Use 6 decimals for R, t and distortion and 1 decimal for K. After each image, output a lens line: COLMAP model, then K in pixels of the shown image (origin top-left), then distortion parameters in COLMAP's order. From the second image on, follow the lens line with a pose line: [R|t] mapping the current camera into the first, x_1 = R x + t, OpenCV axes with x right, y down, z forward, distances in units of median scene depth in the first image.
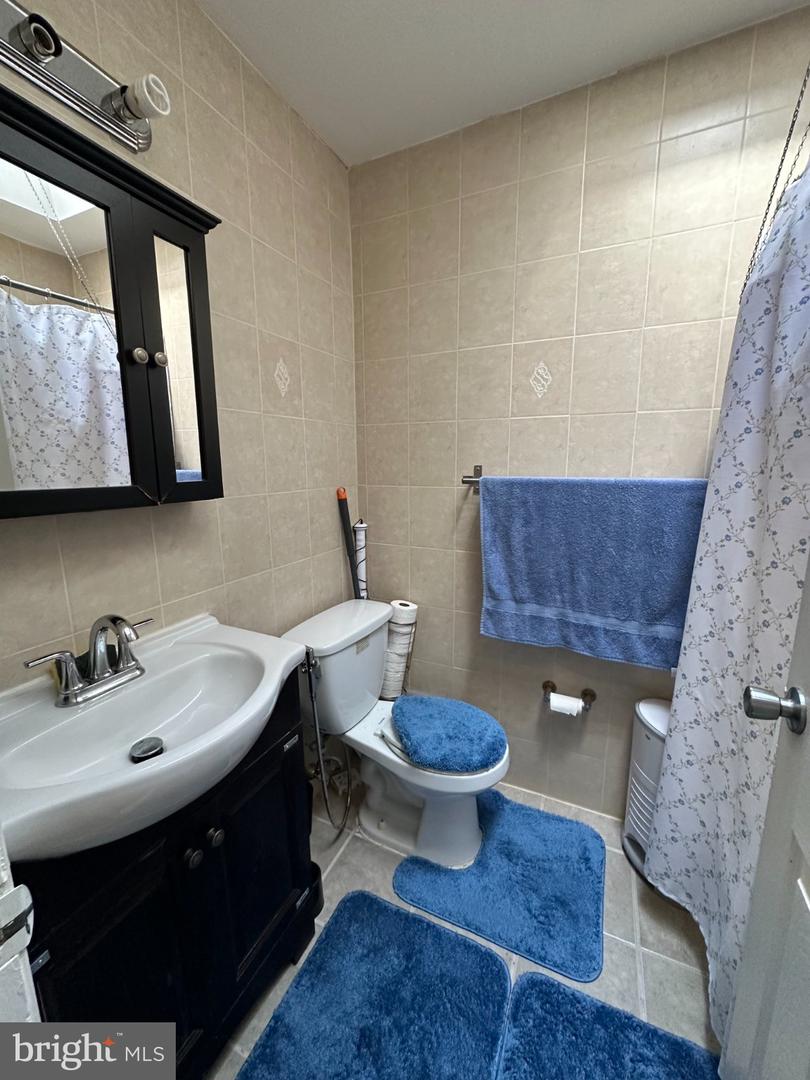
lens RADIAL K [[430.3, 0, 405.0], [0, 430.3, 540.0], [0, 0, 1]] dist [-0.001991, 0.000328]
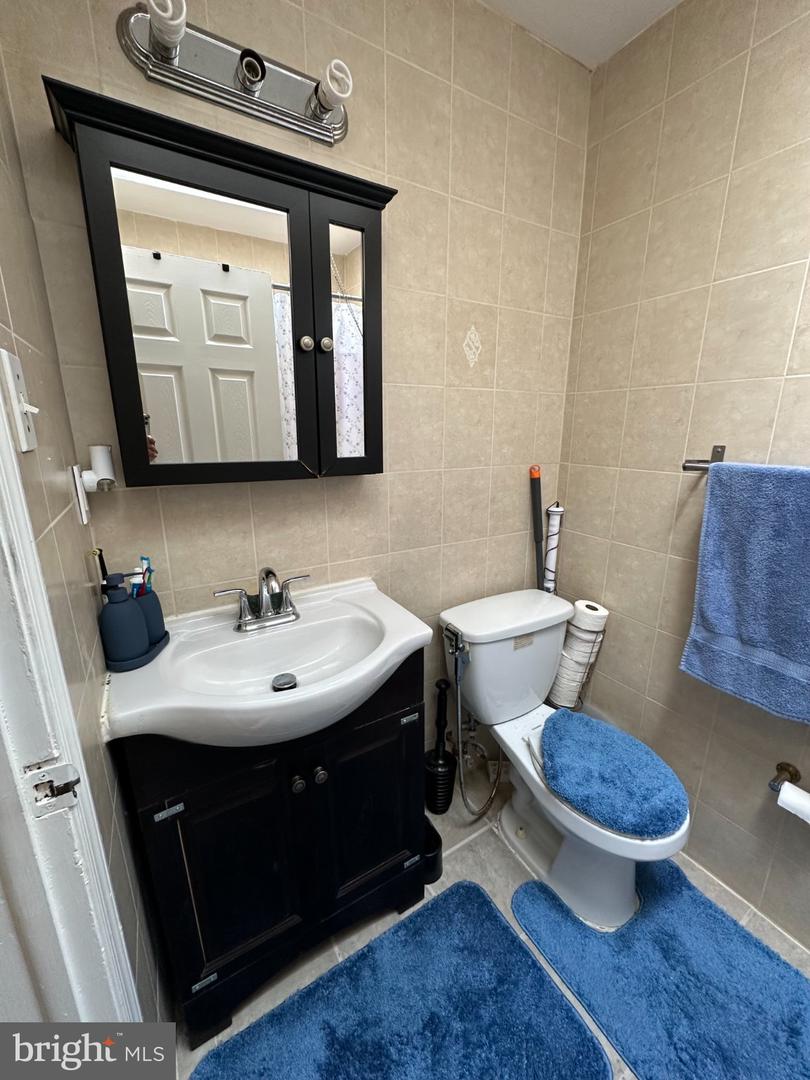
lens RADIAL K [[430.3, 0, 405.0], [0, 430.3, 540.0], [0, 0, 1]] dist [-0.001991, 0.000328]
pose [[0.832312, 0.146618, -0.534565, 0.165345], [-0.105840, 0.988677, 0.106379, -0.044022], [0.544110, -0.031962, 0.838405, 0.116638]]
